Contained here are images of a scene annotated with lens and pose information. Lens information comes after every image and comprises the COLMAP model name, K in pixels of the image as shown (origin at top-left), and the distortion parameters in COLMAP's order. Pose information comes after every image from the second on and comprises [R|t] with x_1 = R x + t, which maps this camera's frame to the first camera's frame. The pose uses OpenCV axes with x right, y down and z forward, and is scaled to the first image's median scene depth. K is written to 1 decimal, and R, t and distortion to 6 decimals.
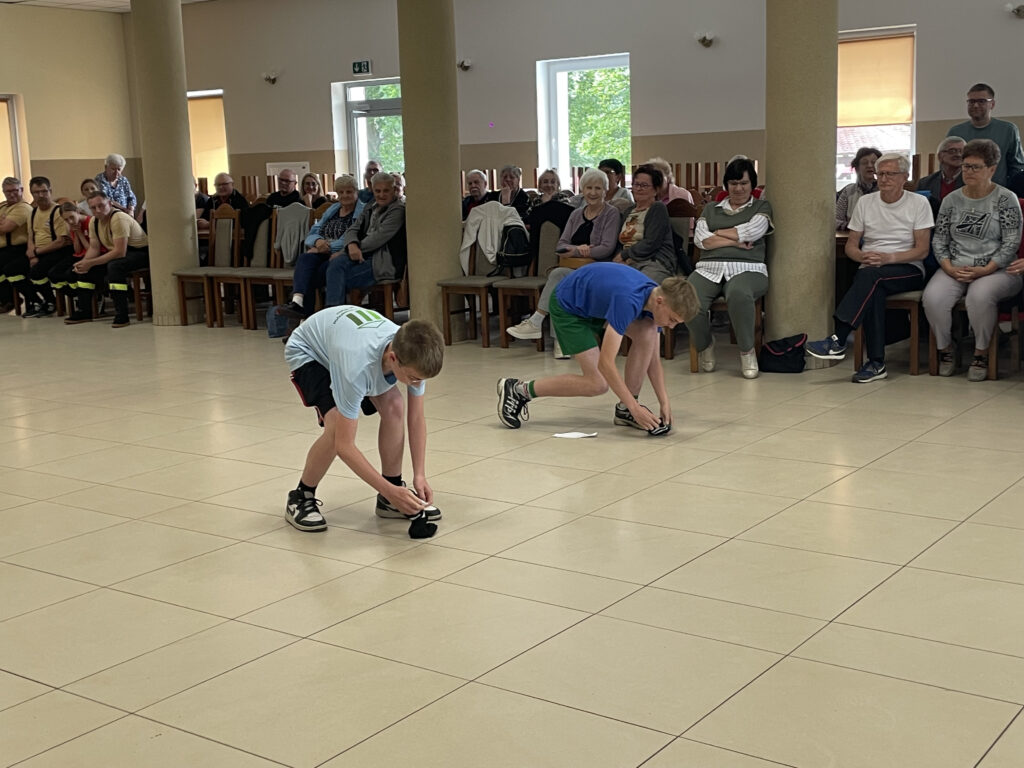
lens RADIAL K [[1313.4, 0, 512.0], [0, 1313.4, 384.0], [0, 0, 1]] dist [0.142166, -0.169698]
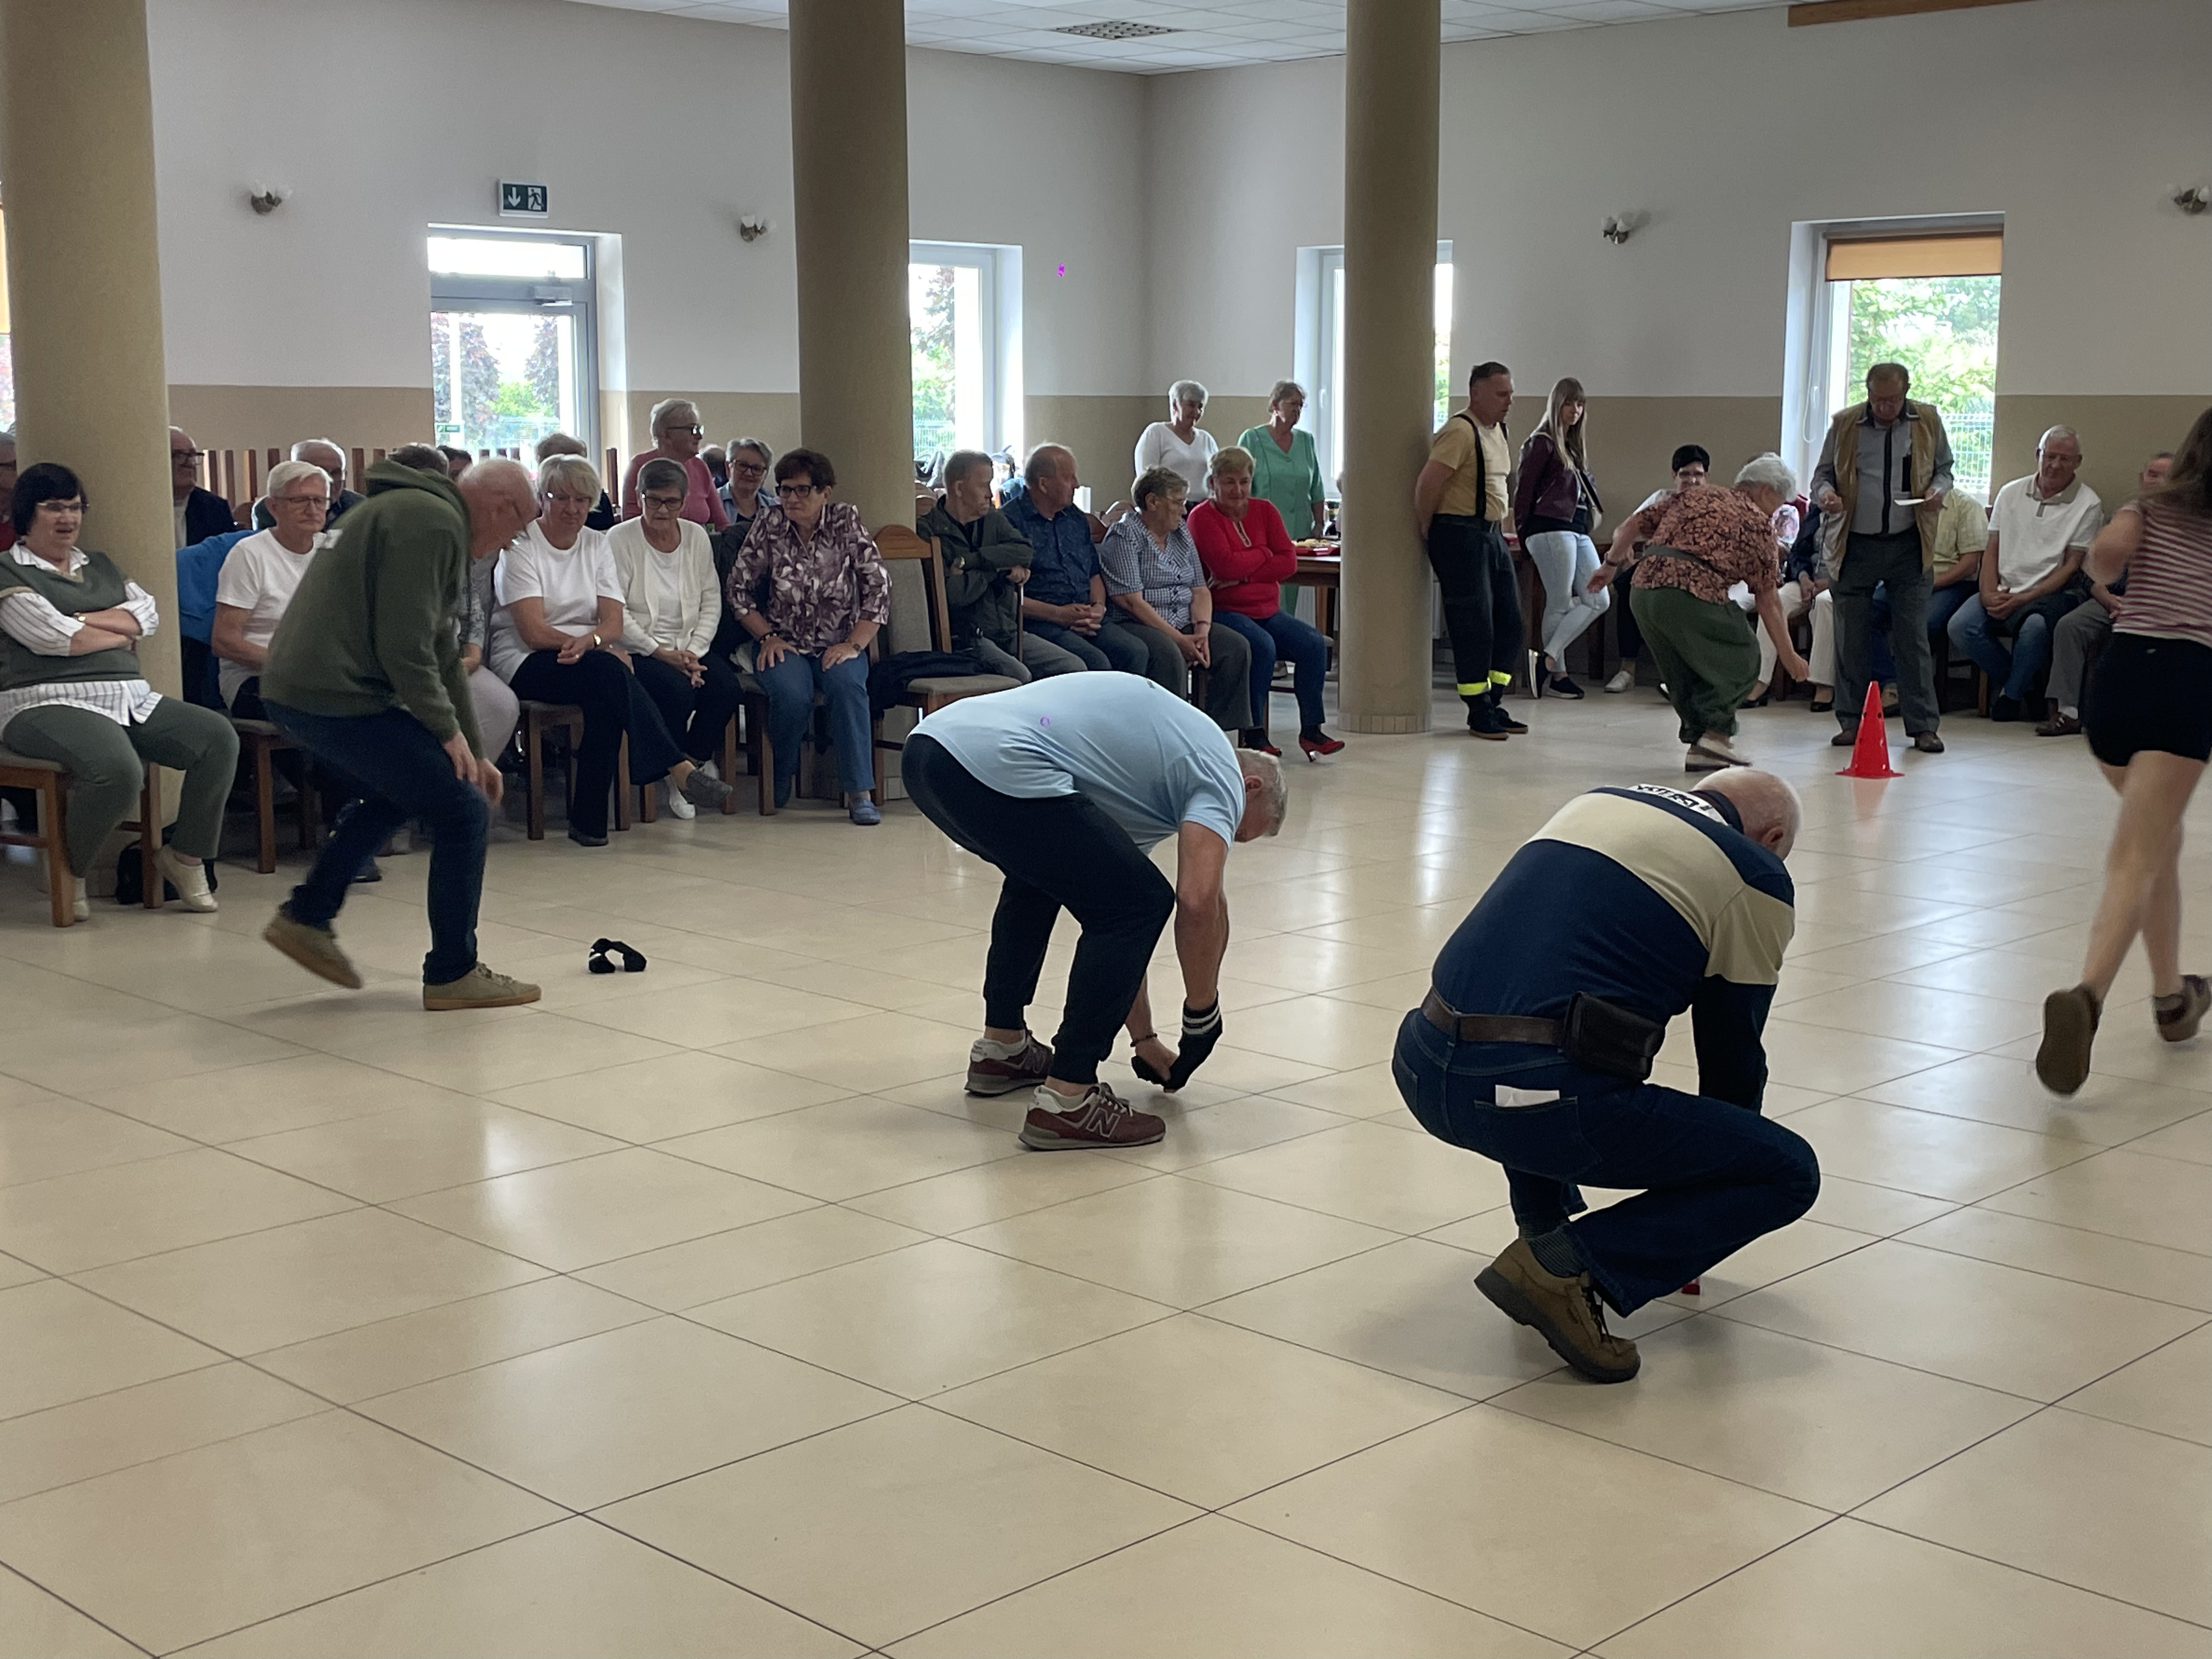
lens RADIAL K [[2837.2, 0, 1106.0], [0, 2837.2, 829.5], [0, 0, 1]] dist [0.142166, -0.169698]
pose [[0.149844, -0.123545, 0.980960, -1.010727], [0.167924, 0.980928, 0.097890, -0.099382], [-0.974345, 0.150058, 0.167732, 0.694500]]
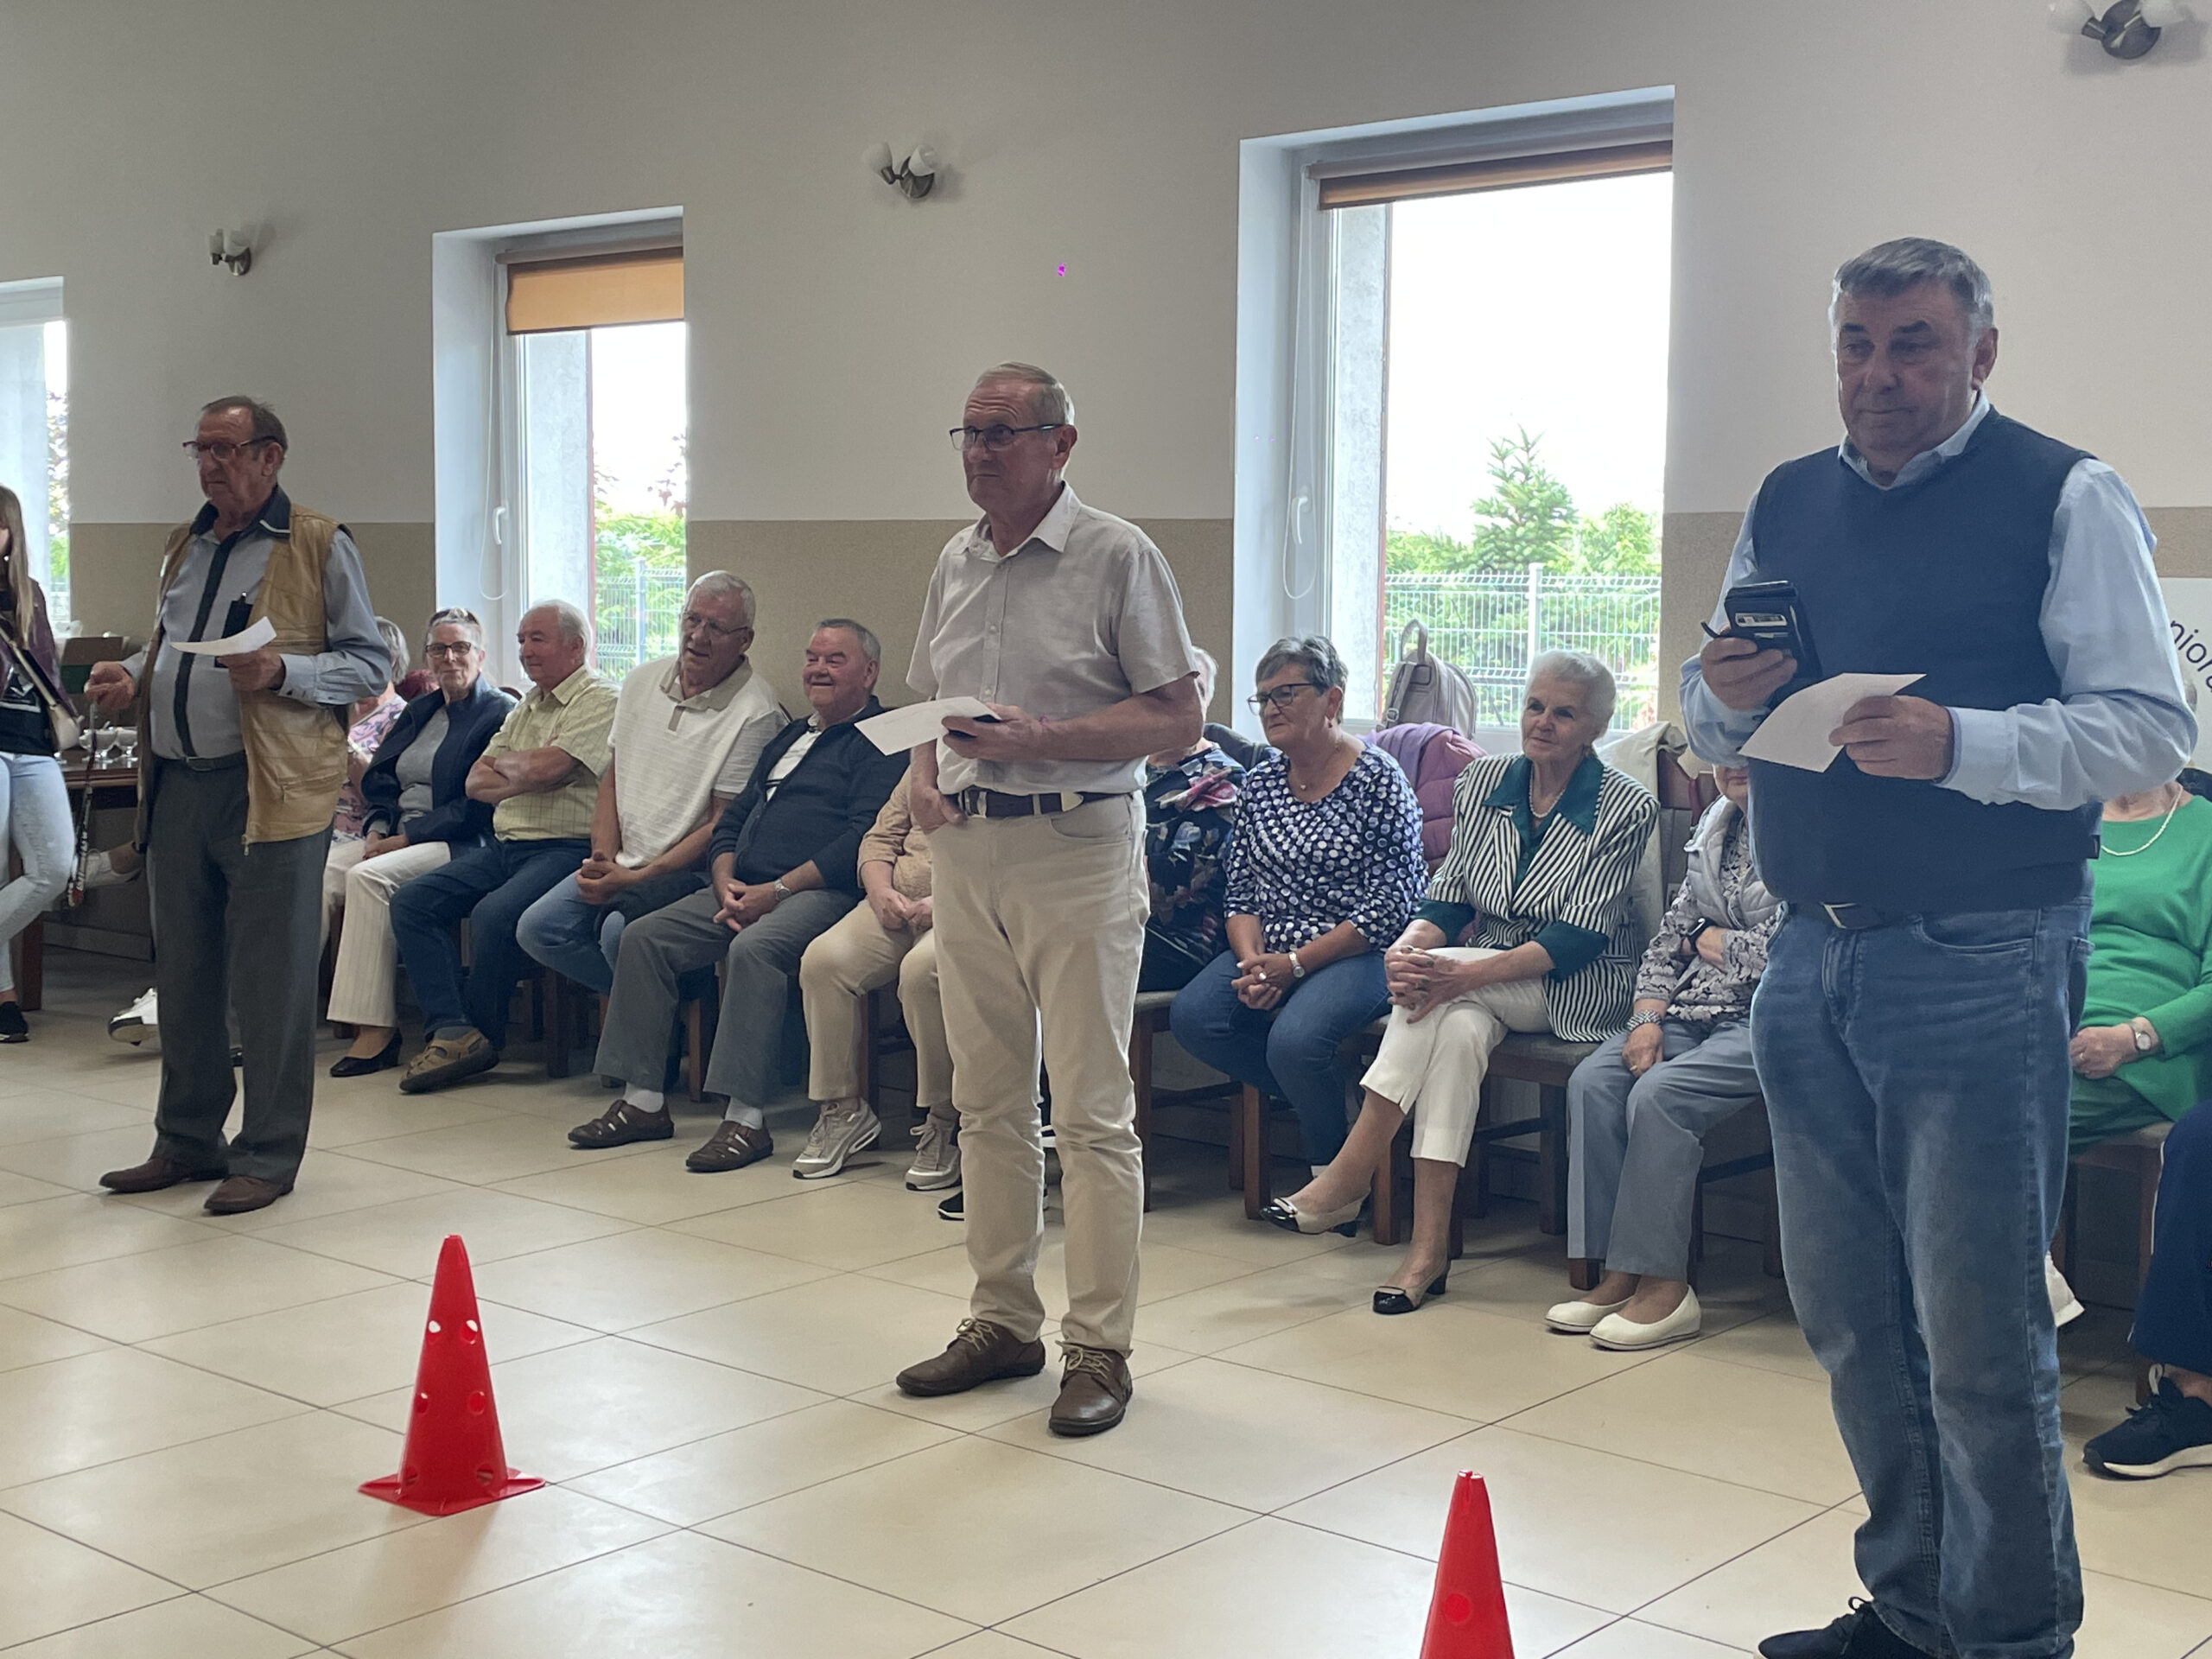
lens RADIAL K [[2837.2, 0, 1106.0], [0, 2837.2, 829.5], [0, 0, 1]] dist [0.142166, -0.169698]
pose [[0.084769, -0.056114, 0.994819, -0.624727], [0.164664, 0.985474, 0.041556, -0.056654], [-0.982700, 0.160288, 0.092778, 0.467550]]
